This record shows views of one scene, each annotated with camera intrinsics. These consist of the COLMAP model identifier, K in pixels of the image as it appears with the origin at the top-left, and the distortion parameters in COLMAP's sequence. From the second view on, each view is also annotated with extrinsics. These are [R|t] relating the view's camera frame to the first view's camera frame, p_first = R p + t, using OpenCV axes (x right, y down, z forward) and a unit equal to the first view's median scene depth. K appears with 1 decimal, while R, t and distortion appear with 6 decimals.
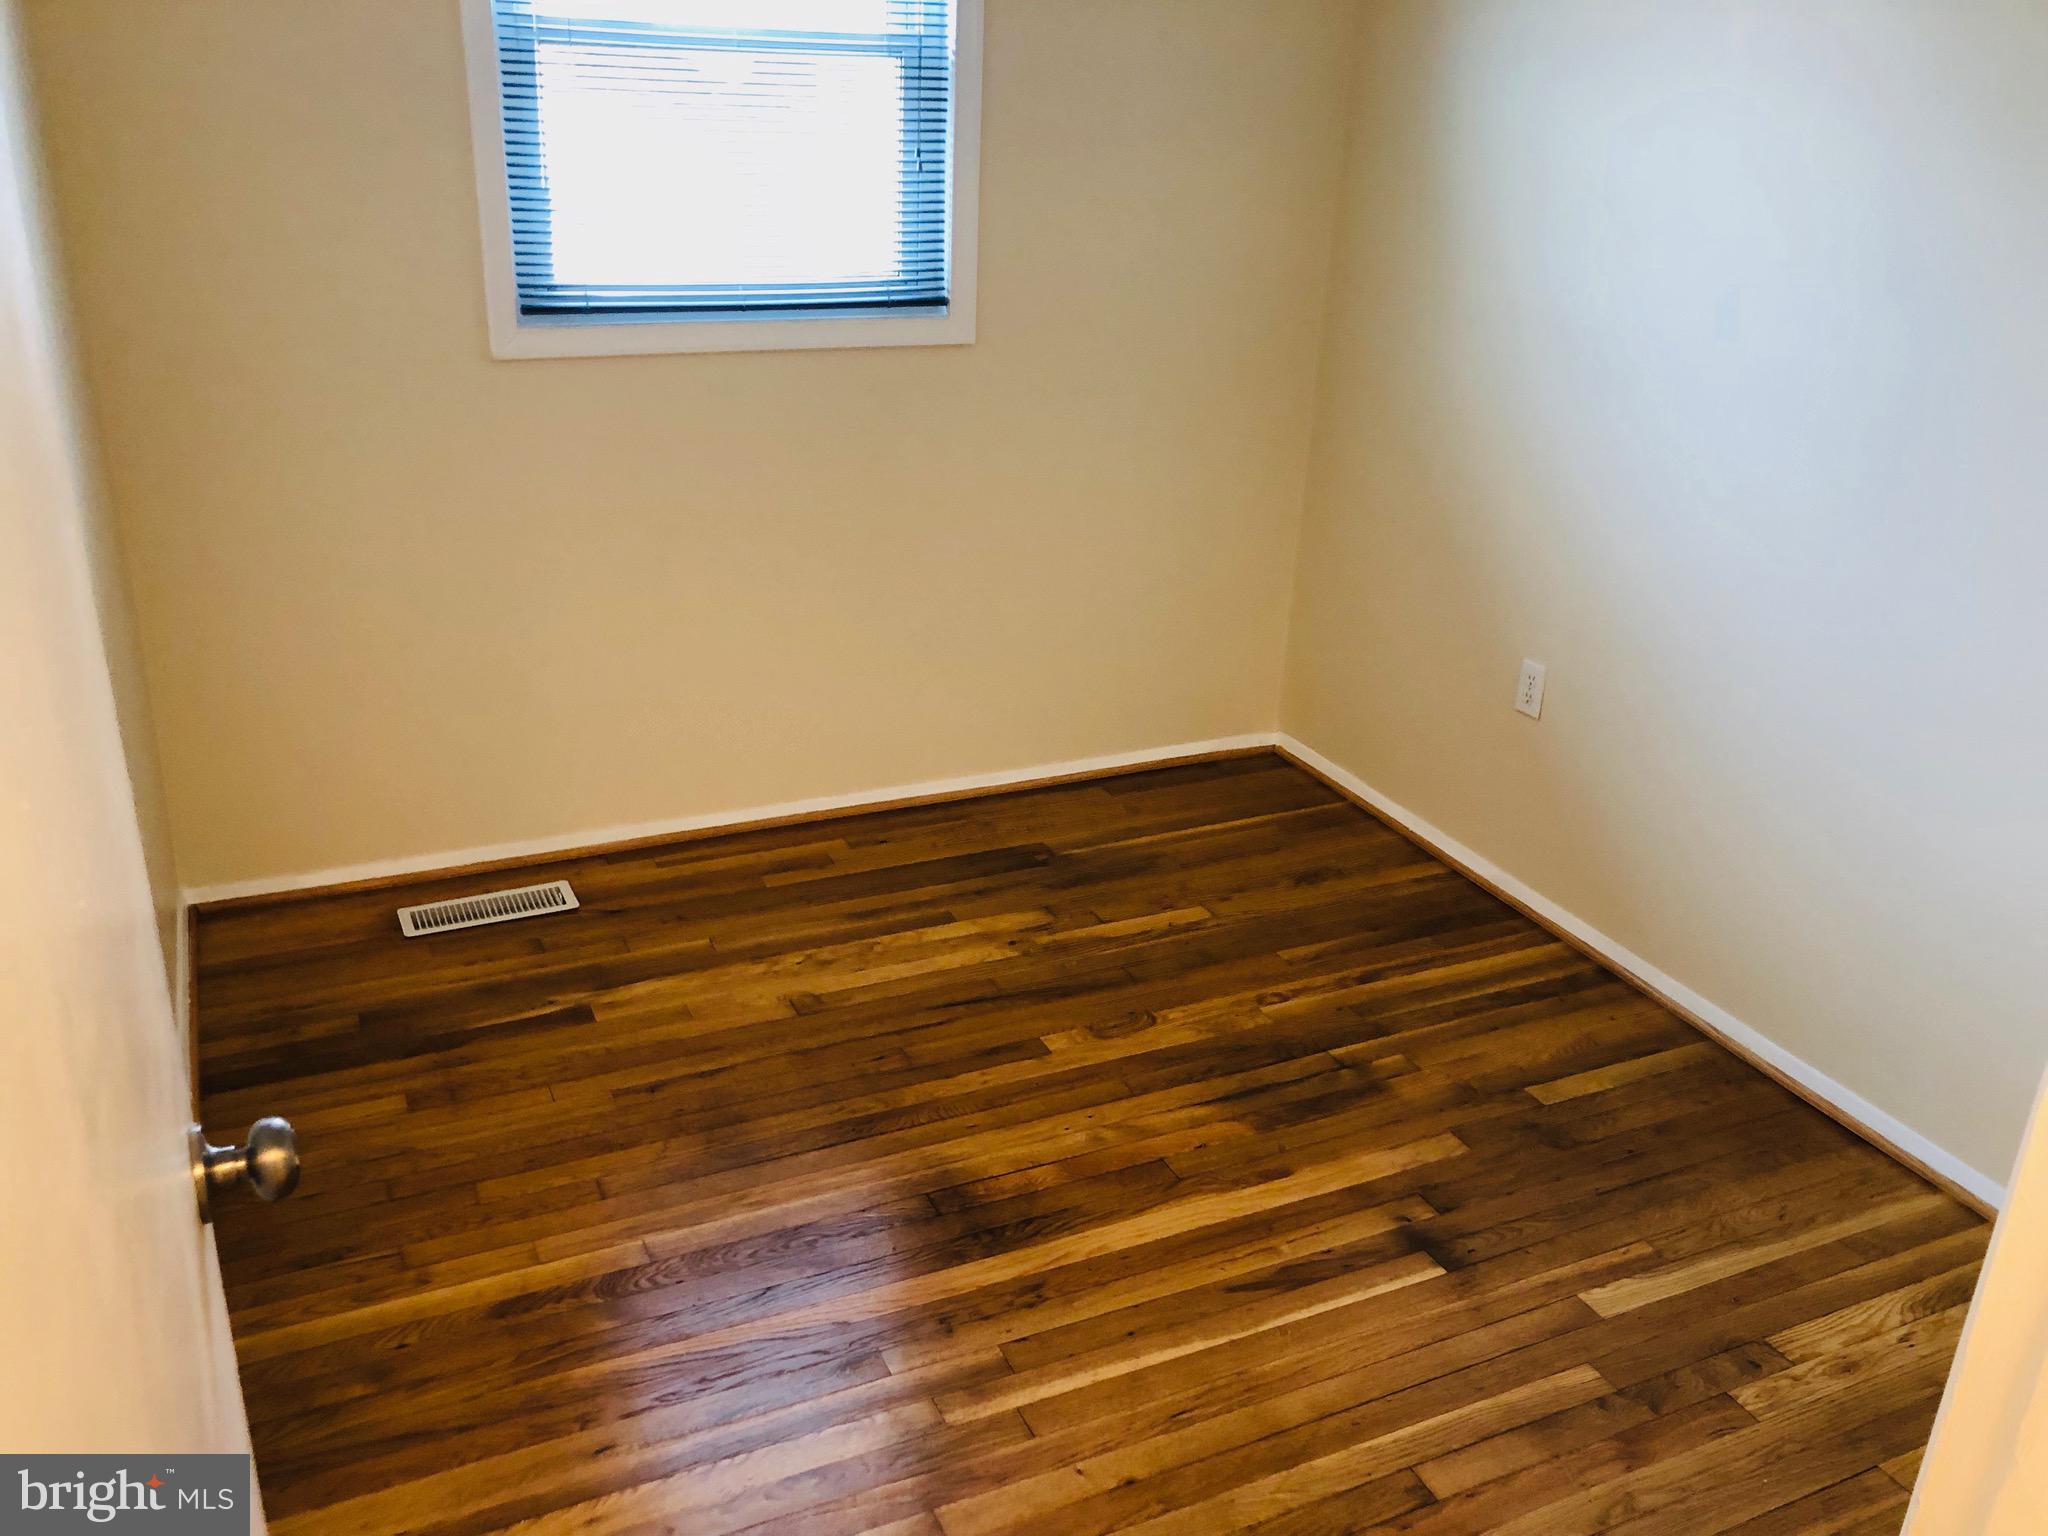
lens RADIAL K [[1689.5, 0, 1024.0], [0, 1689.5, 768.0], [0, 0, 1]] dist [0.003732, 0.002453]
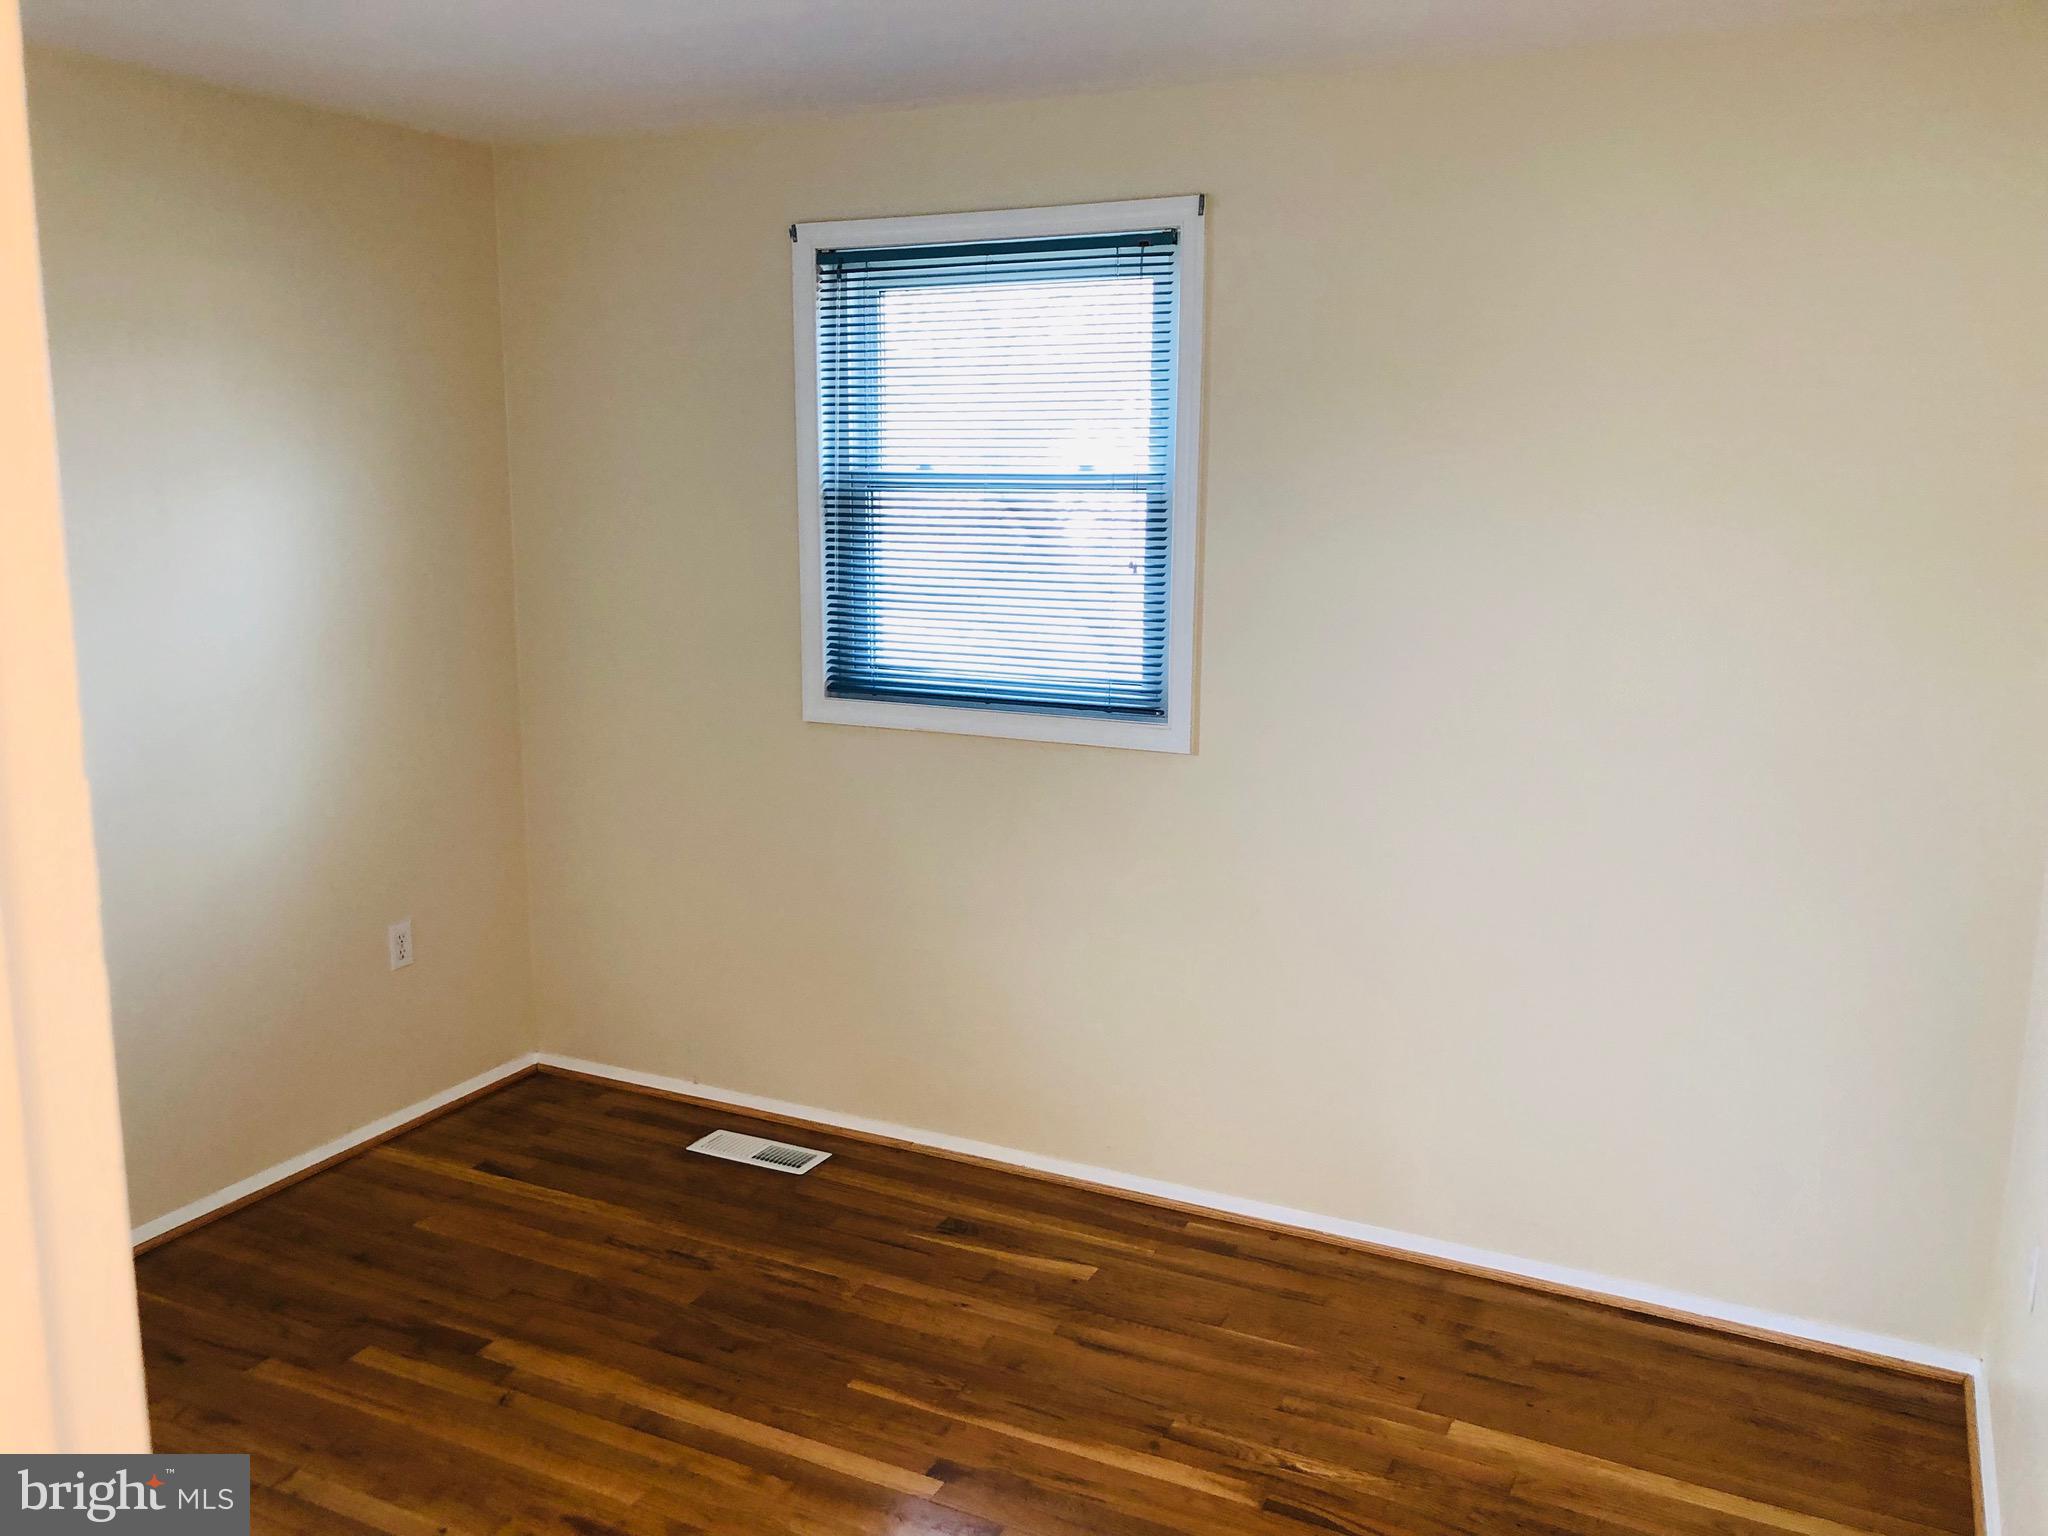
lens RADIAL K [[1689.5, 0, 1024.0], [0, 1689.5, 768.0], [0, 0, 1]] dist [0.003732, 0.002453]
pose [[0.608250, 0.107665, -0.786410, 0.756475], [-0.292203, 0.951553, -0.095731, -0.124754], [0.738004, 0.288020, 0.610242, 0.328508]]
